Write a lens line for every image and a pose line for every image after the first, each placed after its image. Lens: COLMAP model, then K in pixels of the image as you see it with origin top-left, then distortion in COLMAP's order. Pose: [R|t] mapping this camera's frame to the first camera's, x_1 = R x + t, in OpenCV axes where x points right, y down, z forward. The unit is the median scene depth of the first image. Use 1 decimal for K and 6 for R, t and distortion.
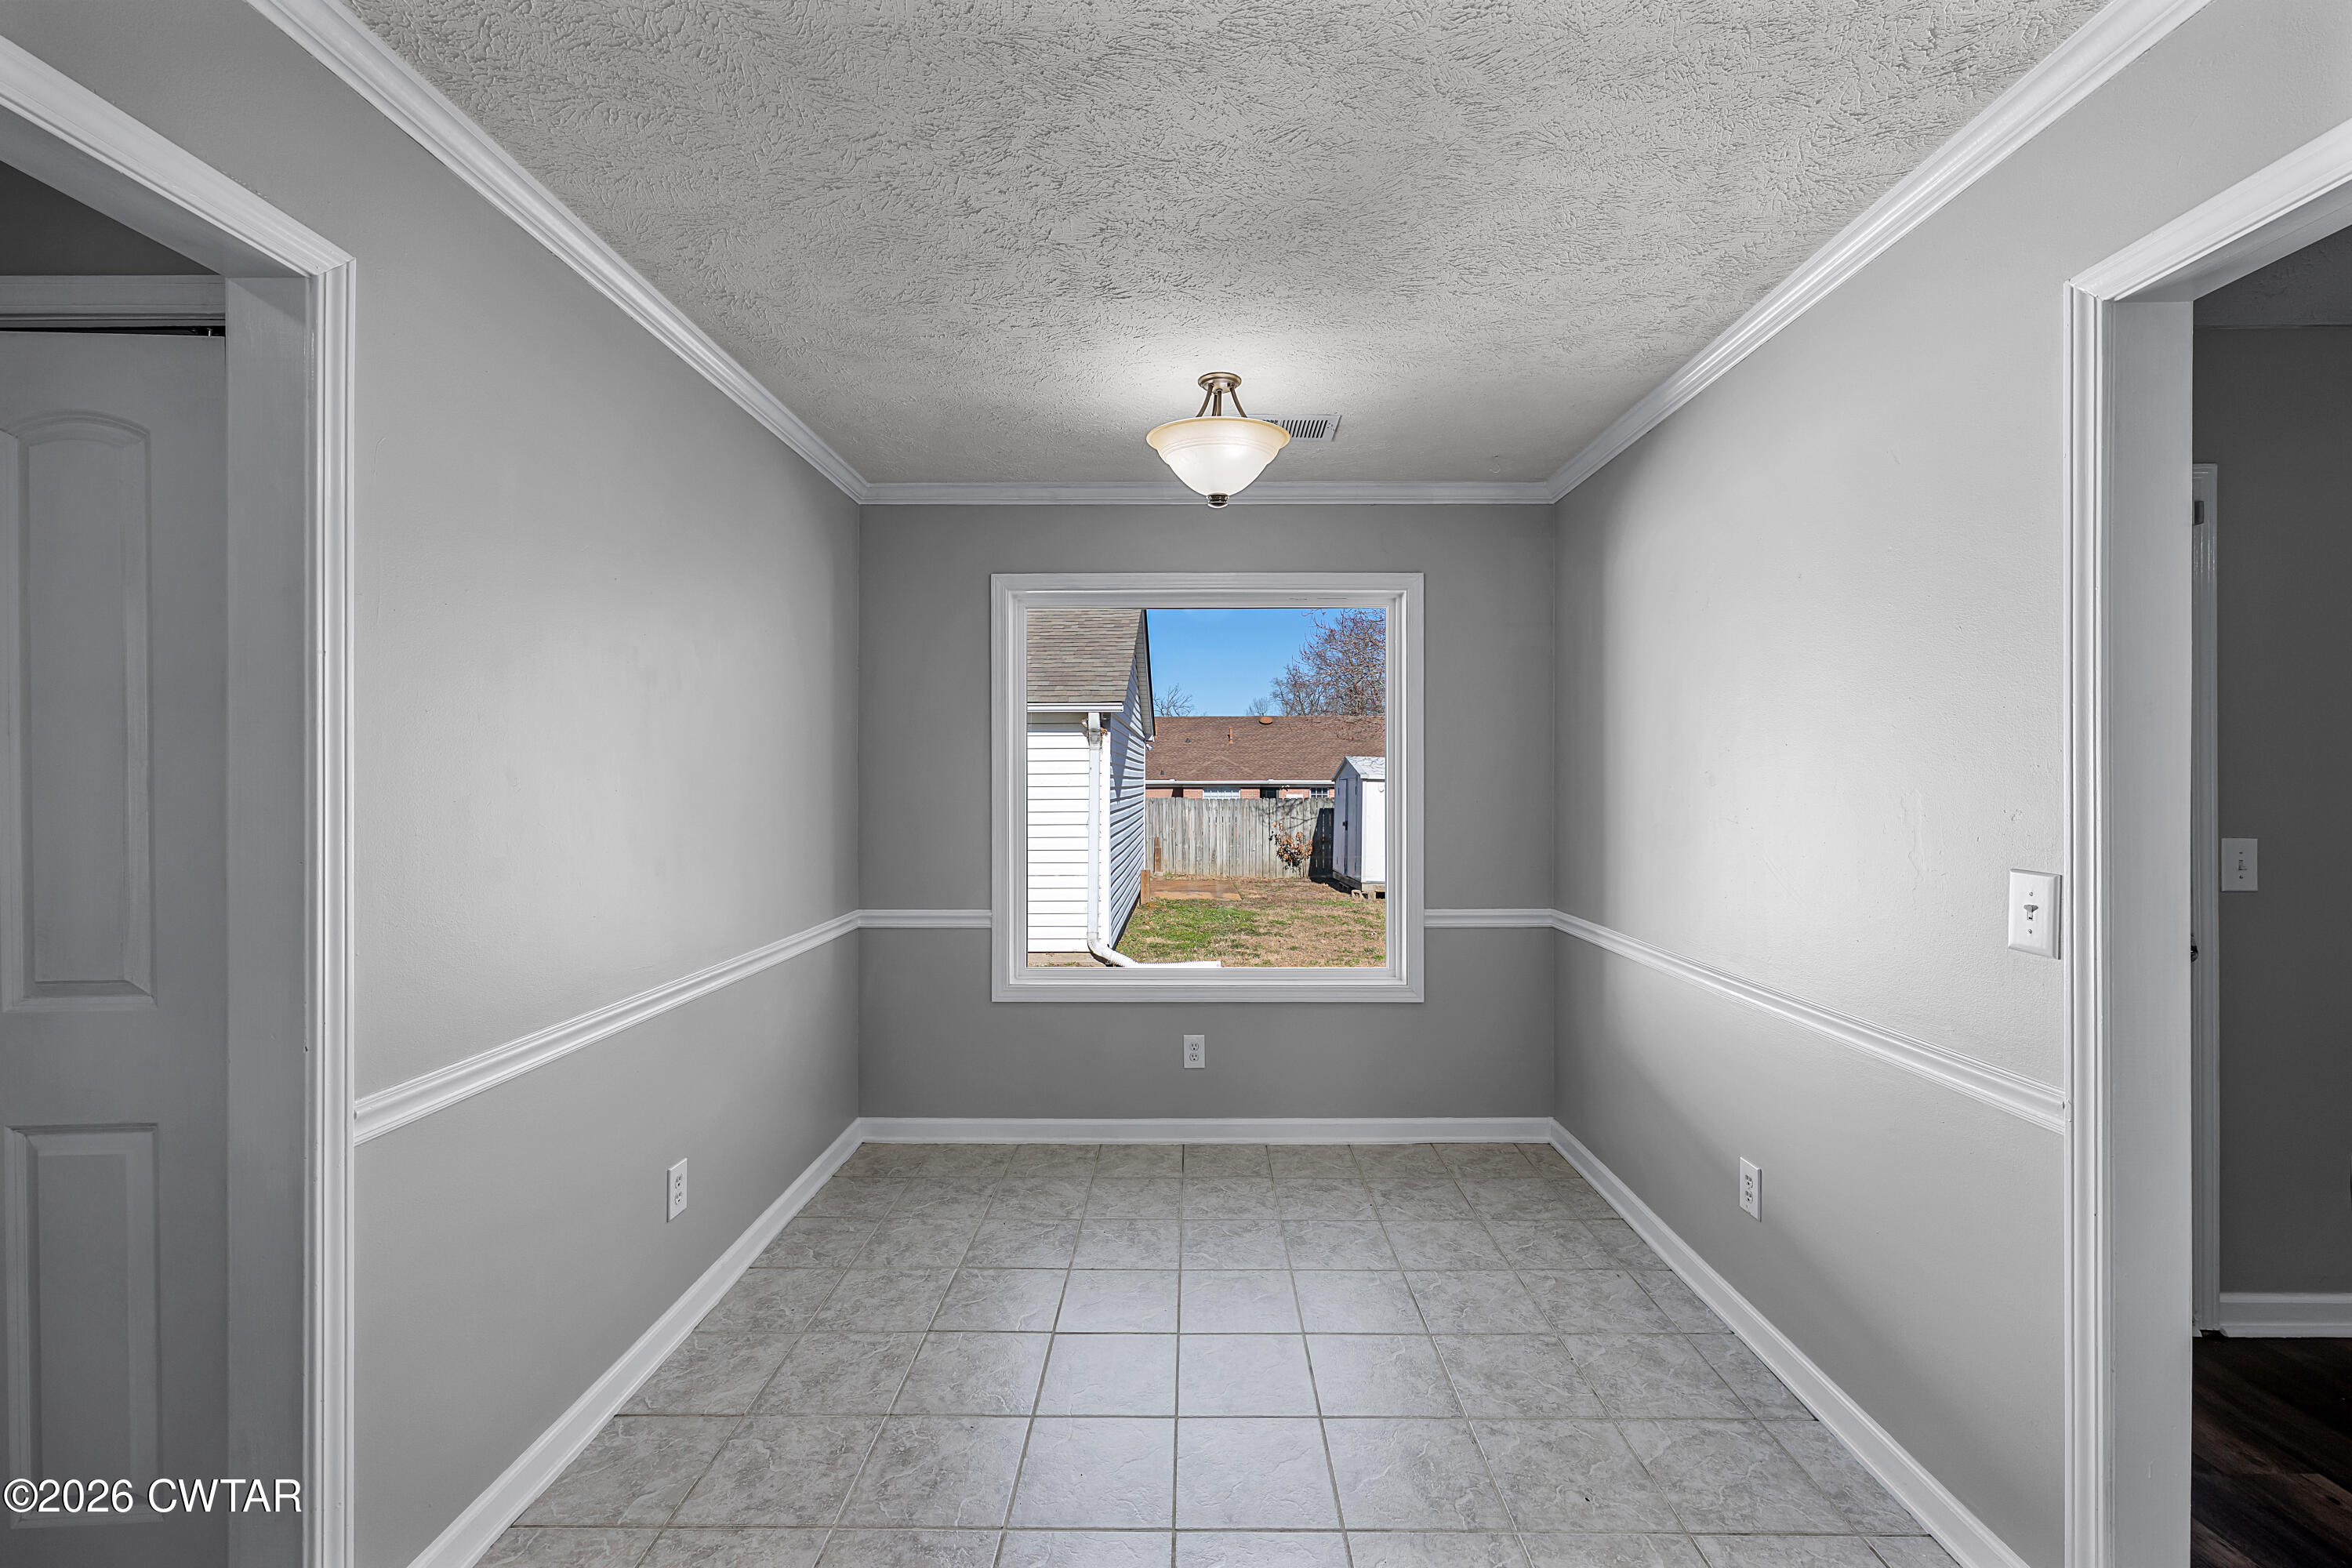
lens RADIAL K [[938.6, 0, 1179.3], [0, 938.6, 779.8], [0, 0, 1]] dist [0.003033, 0.000142]
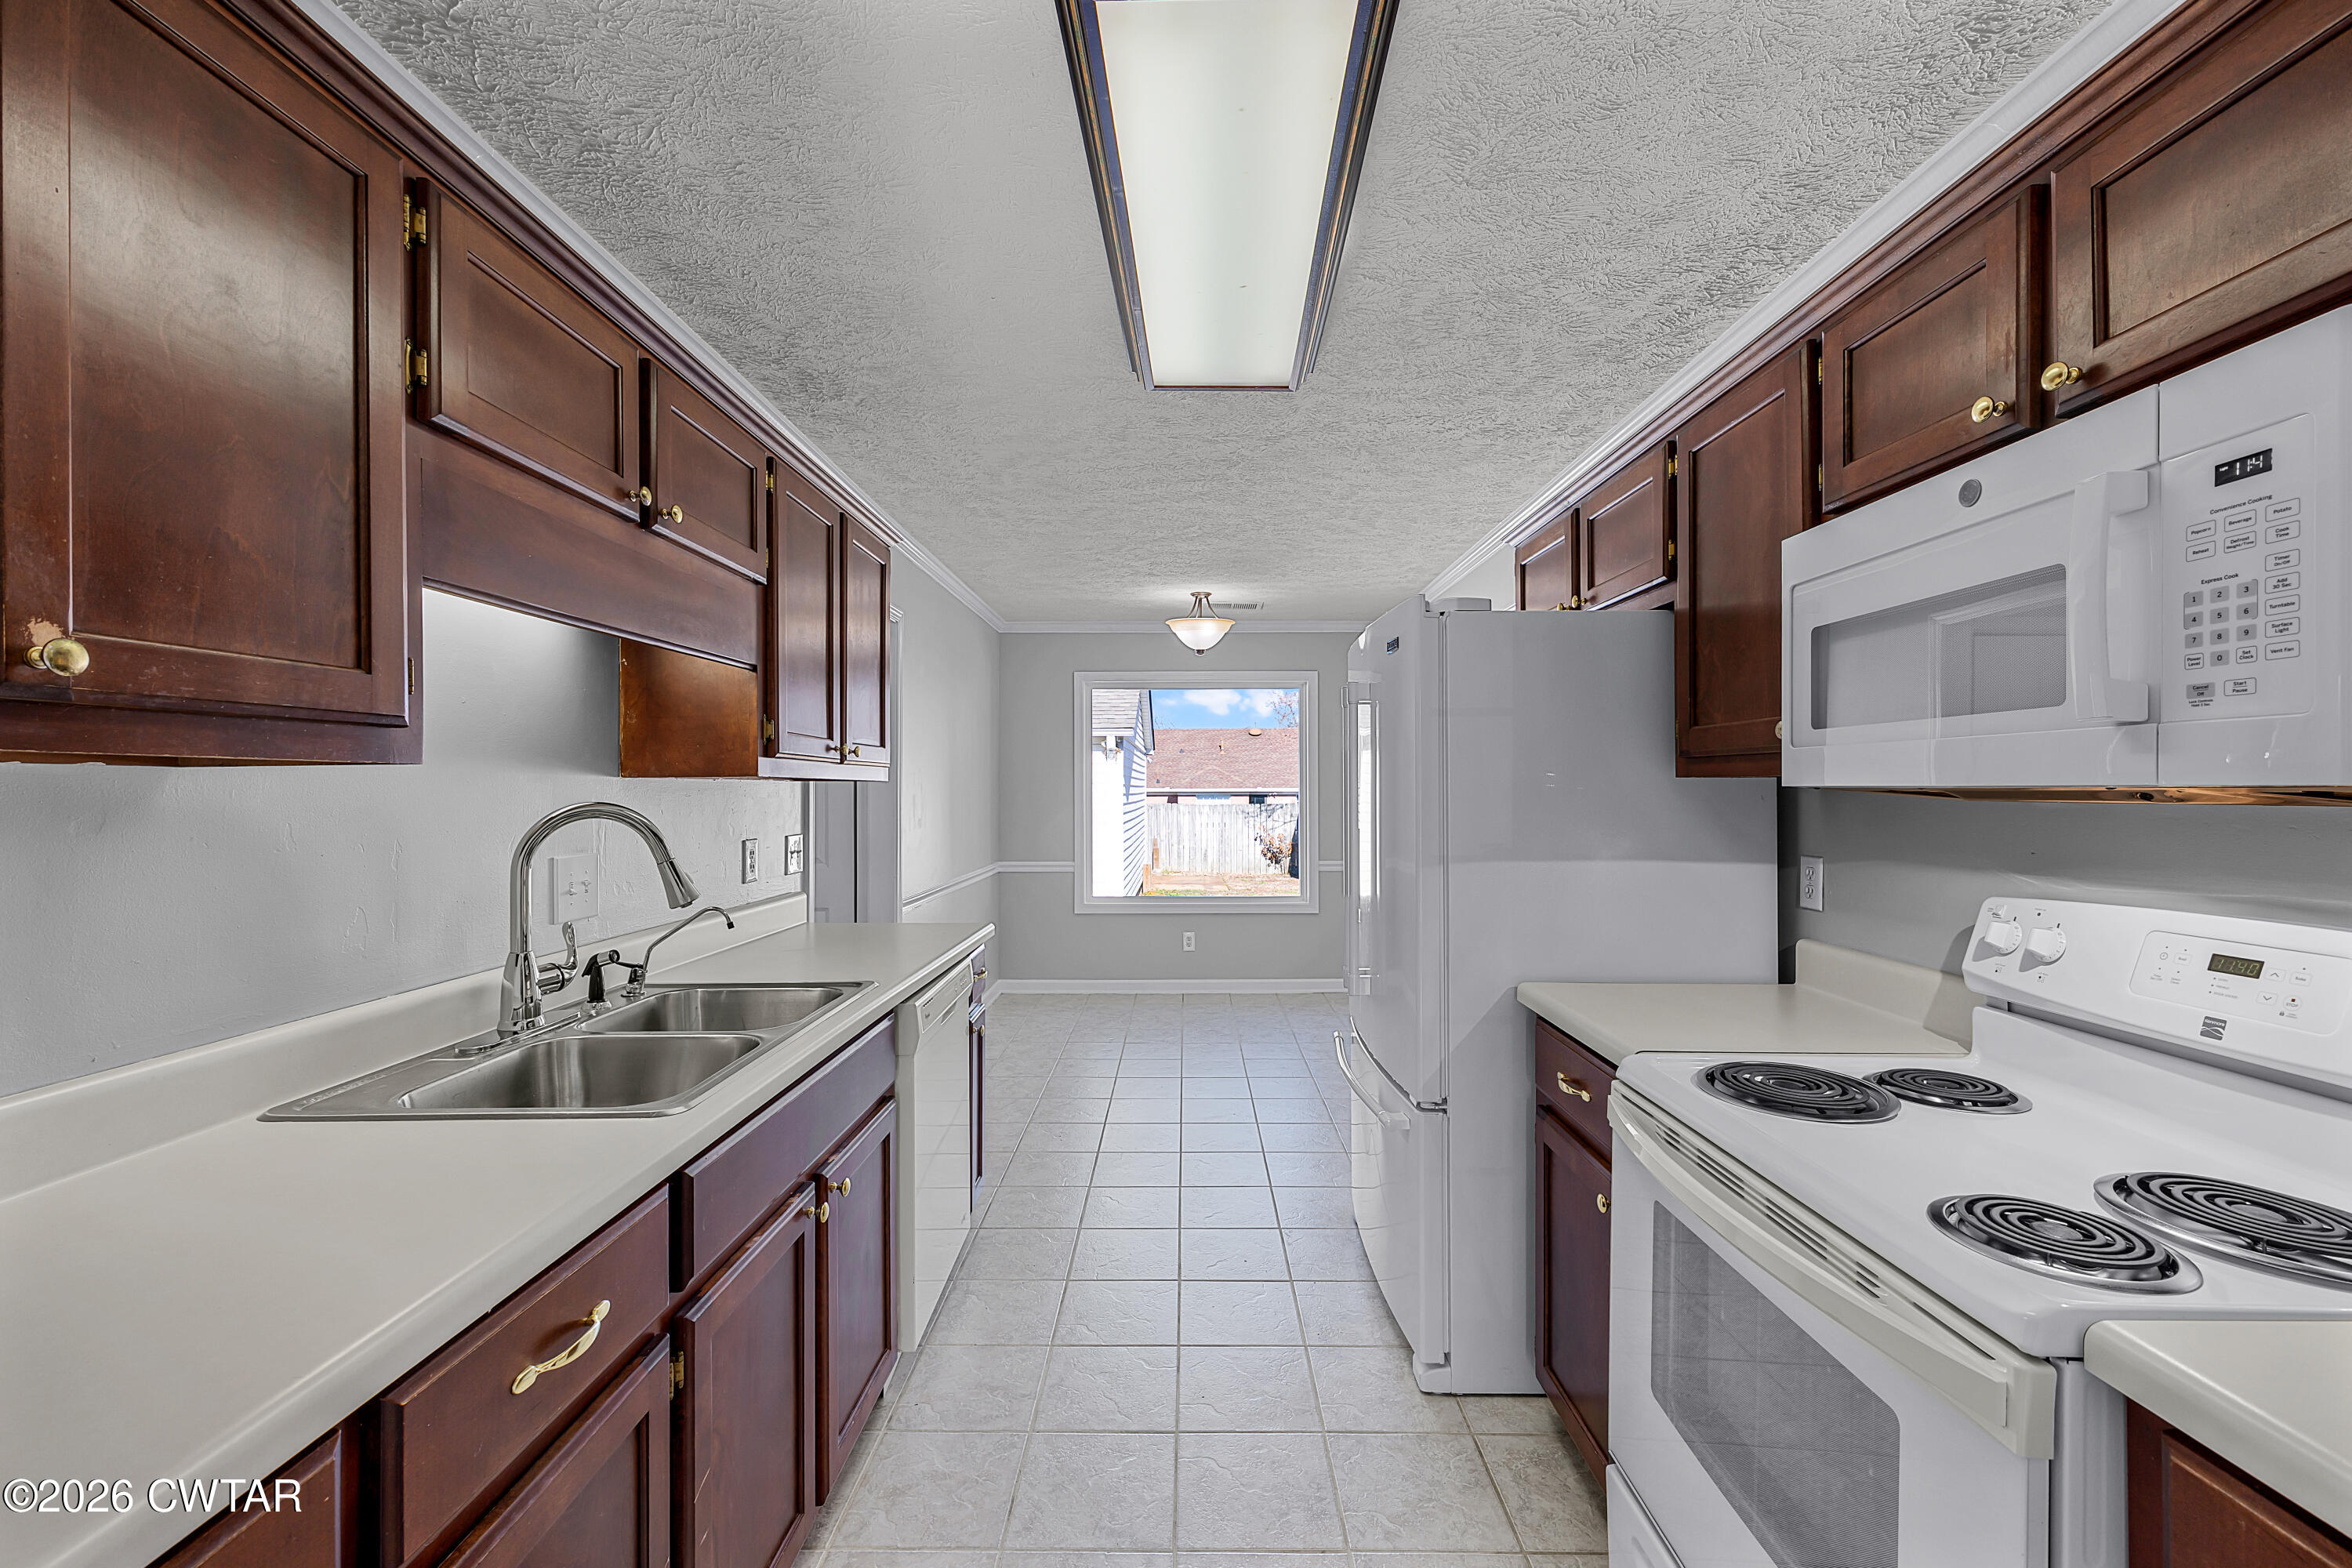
lens RADIAL K [[938.6, 0, 1180.7], [0, 938.6, 790.1], [0, 0, 1]] dist [0.003033, 0.000142]
pose [[0.999965, -0.000889, 0.008312, -0.002638], [0.000867, 0.999996, 0.002666, -0.000255], [-0.008314, -0.002659, 0.999962, -0.145042]]
